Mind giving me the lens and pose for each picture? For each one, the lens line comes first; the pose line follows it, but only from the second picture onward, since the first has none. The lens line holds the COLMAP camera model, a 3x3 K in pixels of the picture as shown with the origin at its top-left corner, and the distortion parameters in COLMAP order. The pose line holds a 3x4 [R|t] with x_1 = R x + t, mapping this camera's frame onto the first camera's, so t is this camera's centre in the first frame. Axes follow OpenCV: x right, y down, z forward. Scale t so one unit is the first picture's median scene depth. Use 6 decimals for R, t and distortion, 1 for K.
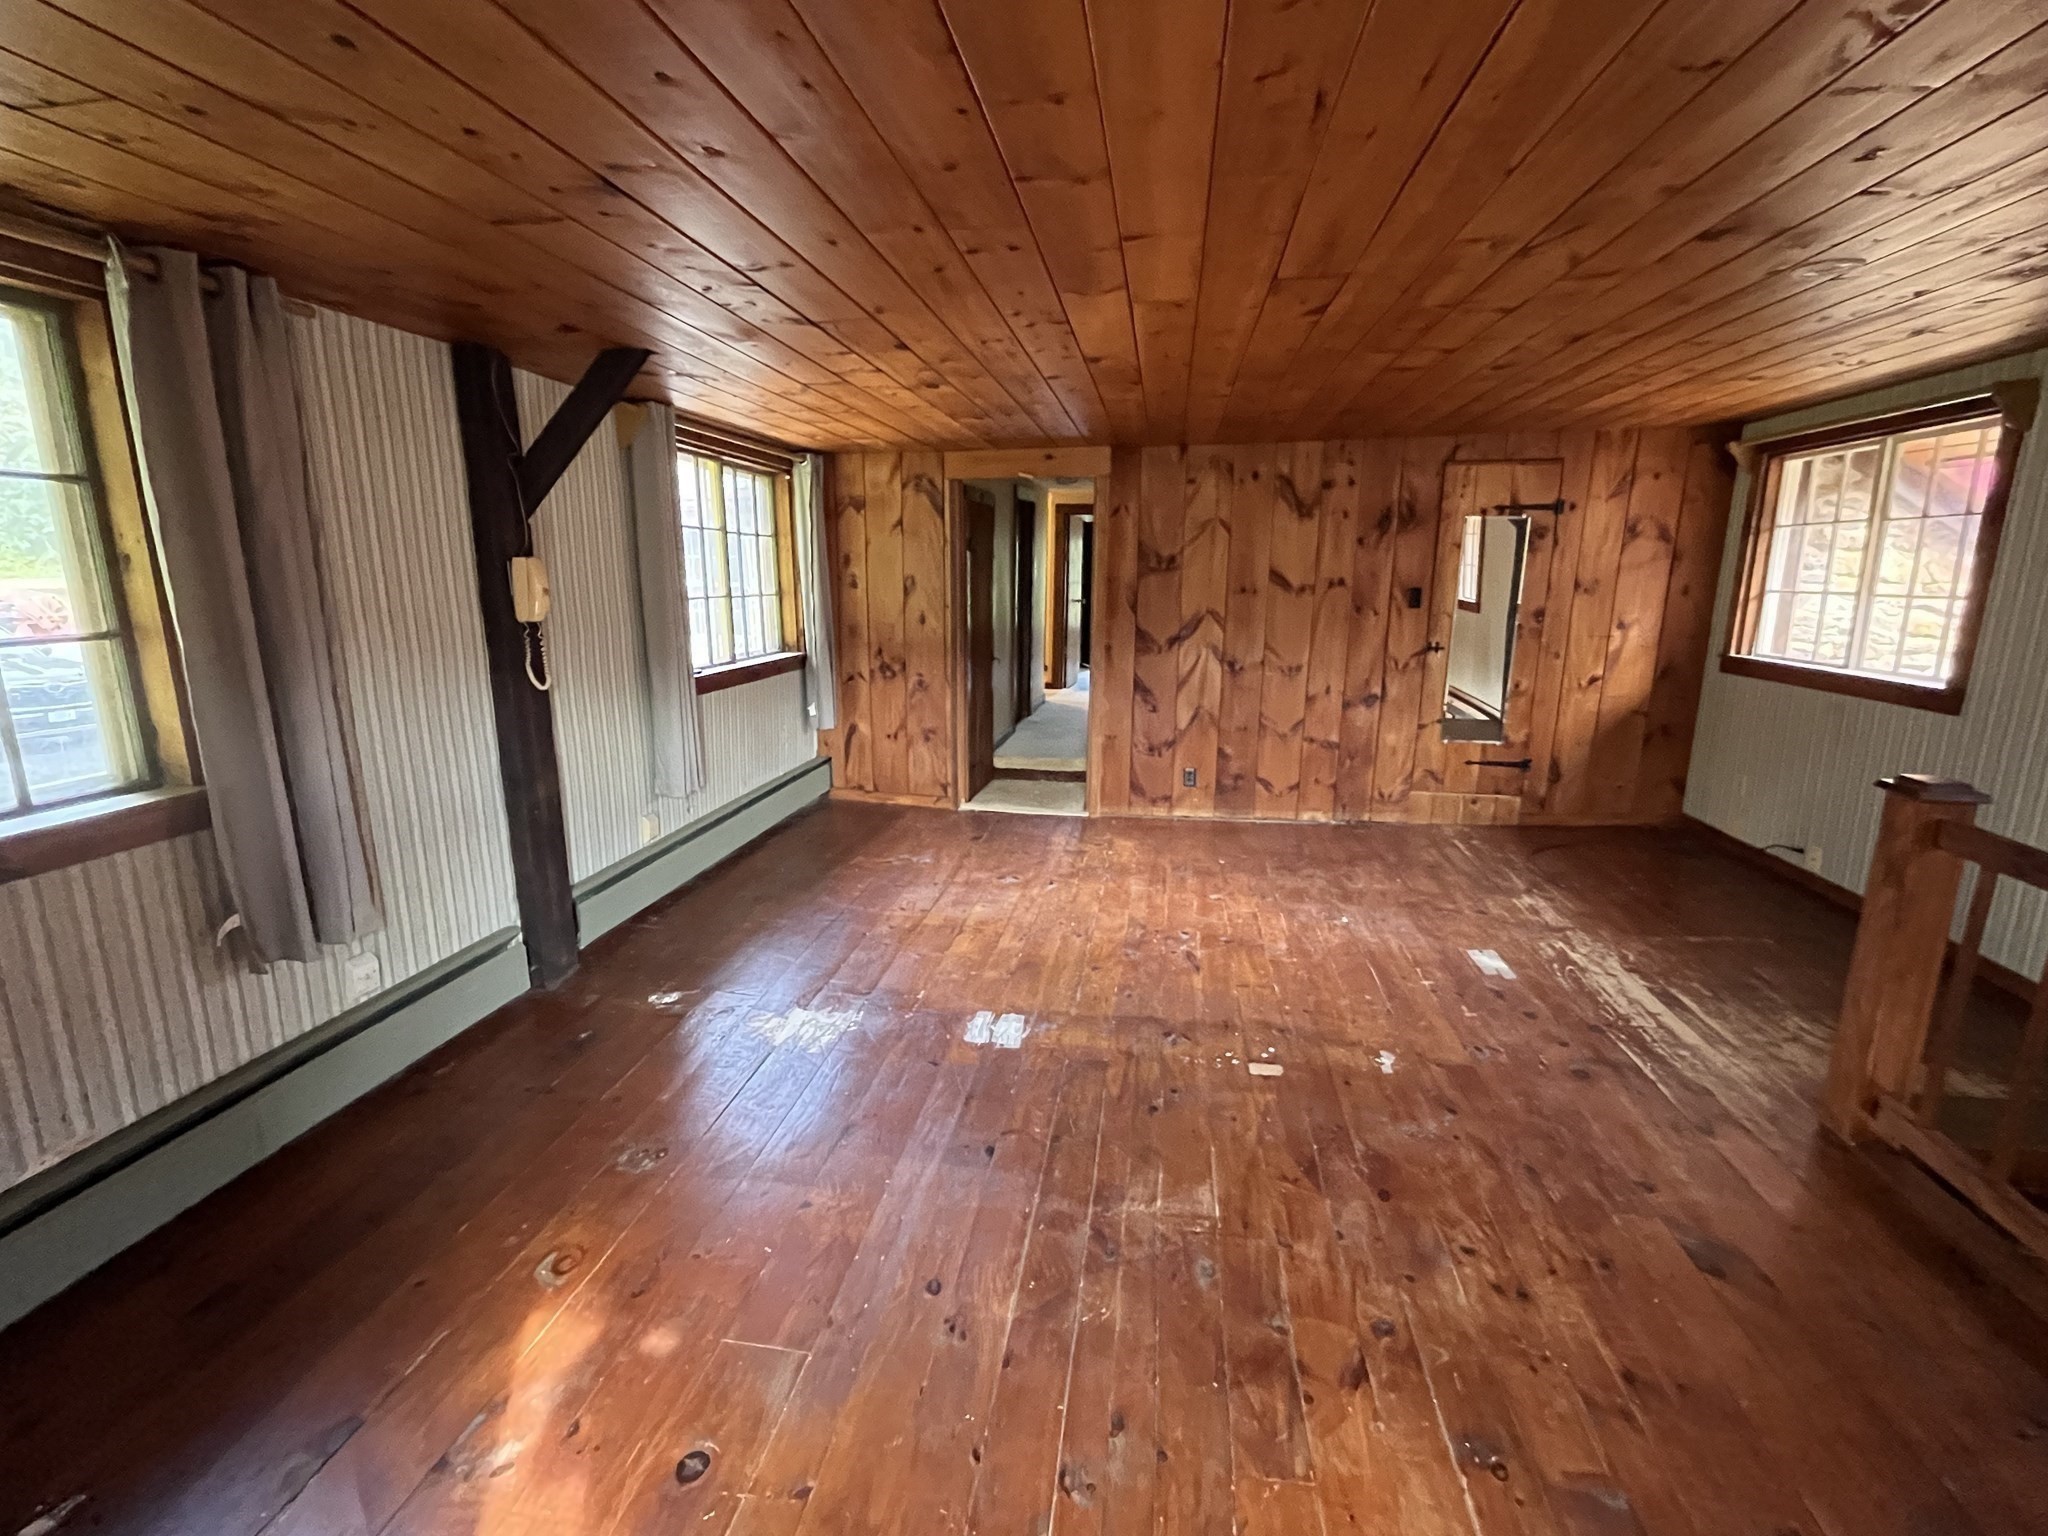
lens RADIAL K [[928.6, 0, 1020.7], [0, 928.6, 777.9], [0, 0, 1]] dist [-0.005809, -0.000091]
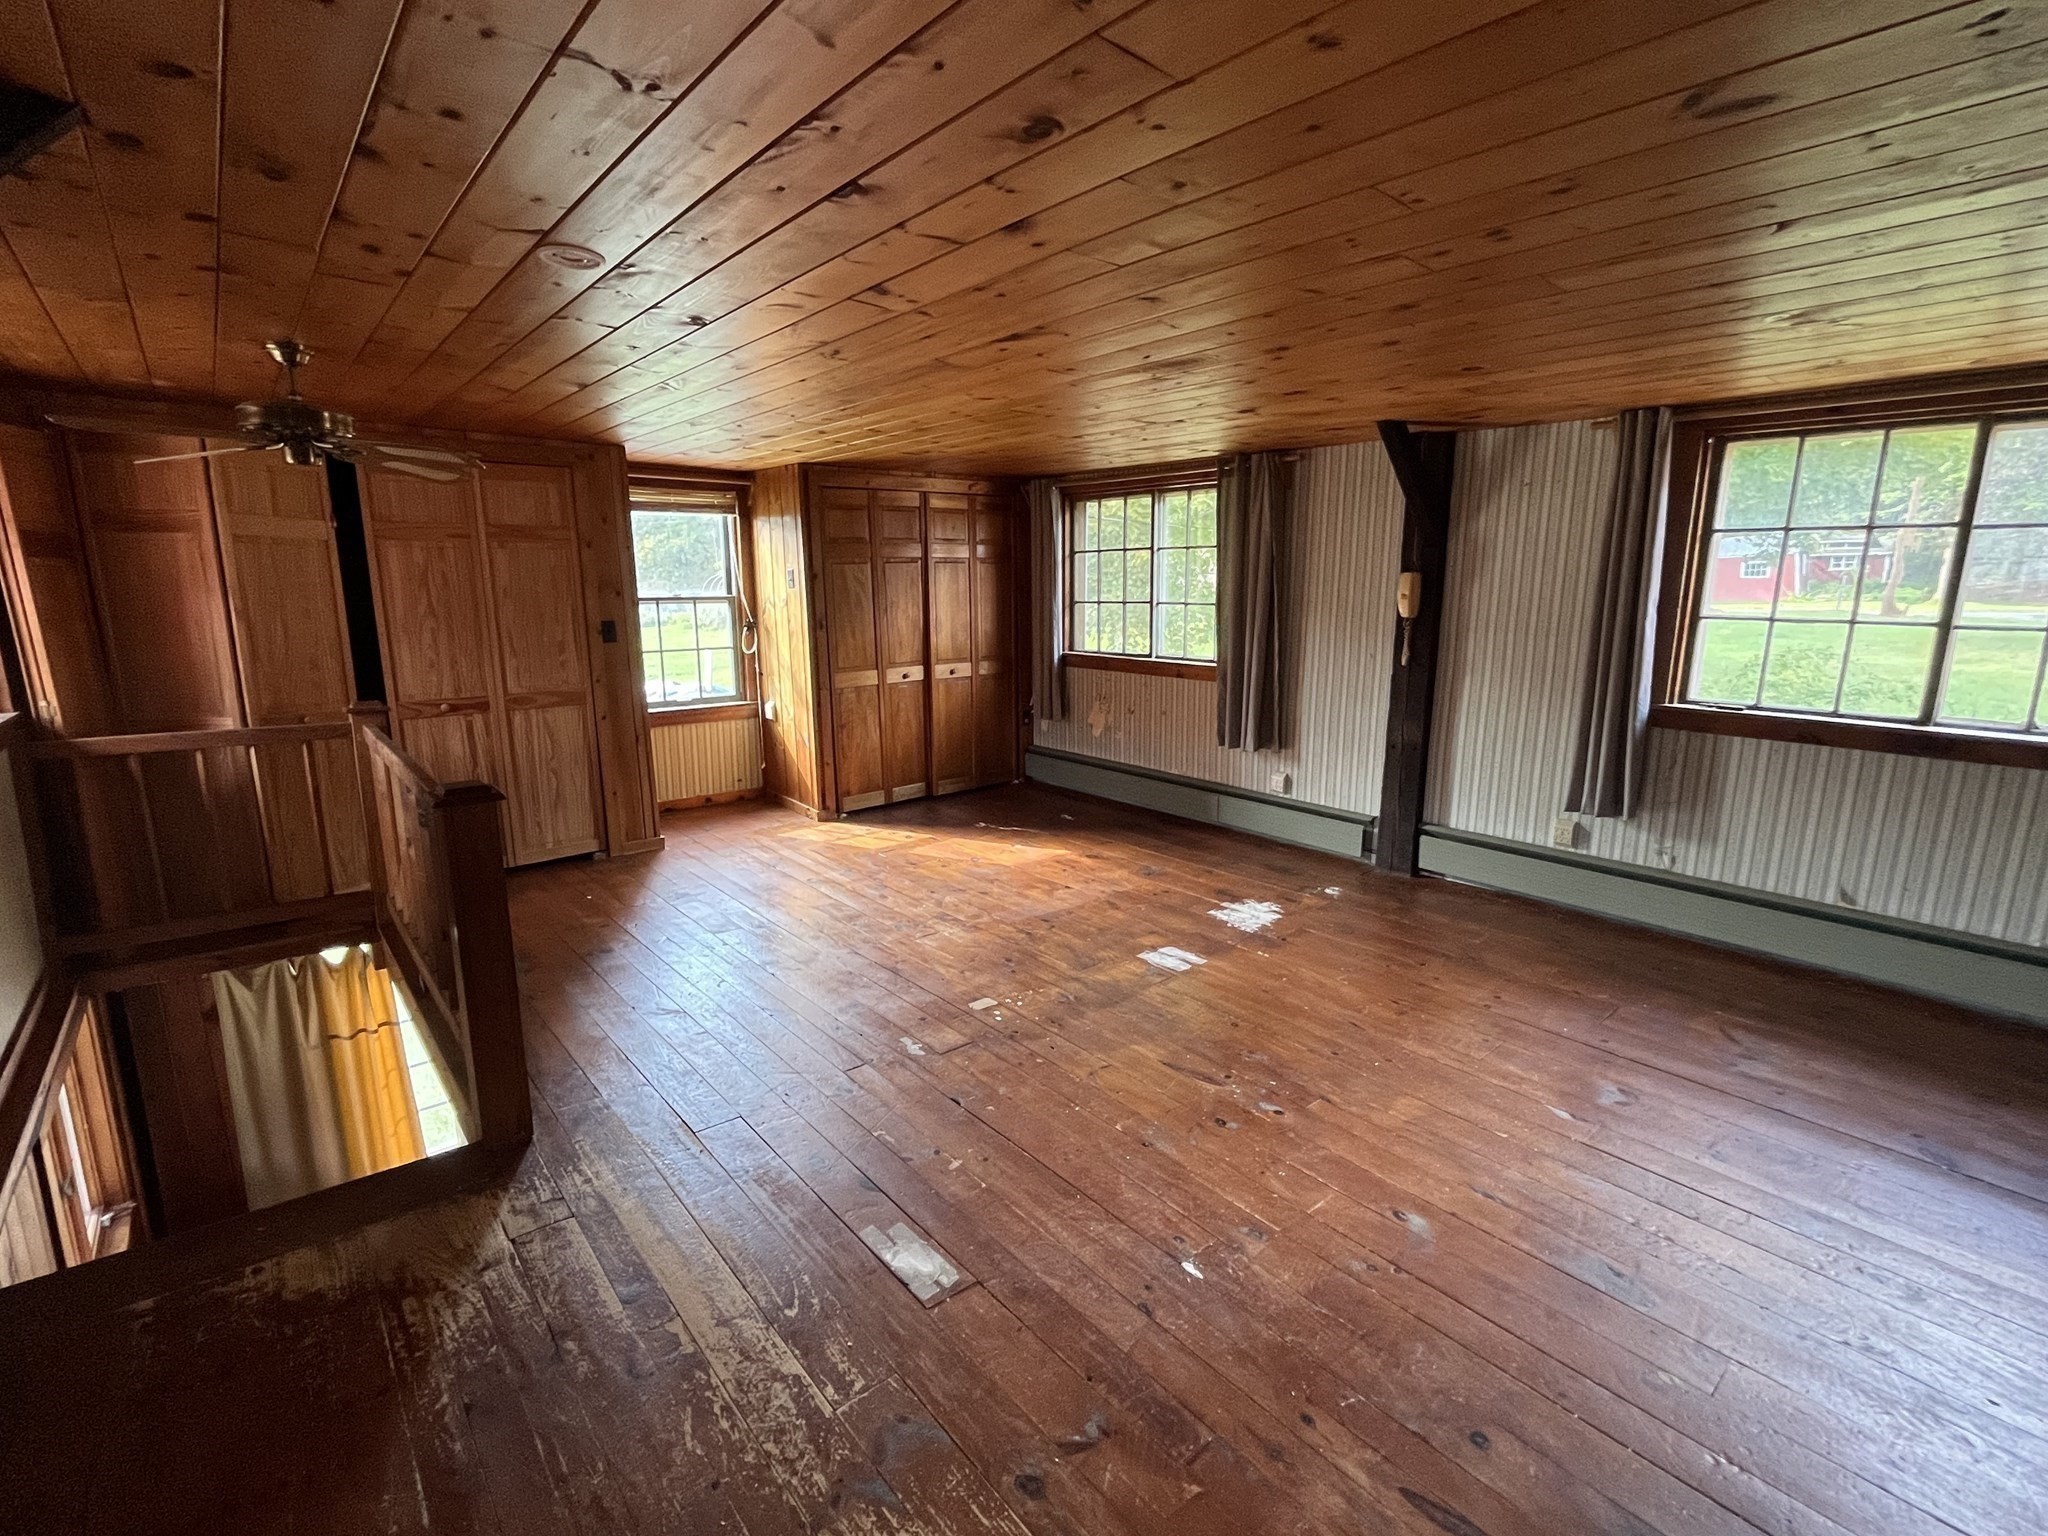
lens RADIAL K [[928.6, 0, 1020.7], [0, 928.6, 777.9], [0, 0, 1]] dist [-0.005809, -0.000091]
pose [[-0.652536, 0.157545, -0.741199, 0.828685], [-0.164161, 0.925527, 0.341249, -0.283582], [0.739762, 0.344354, -0.578077, 1.258174]]
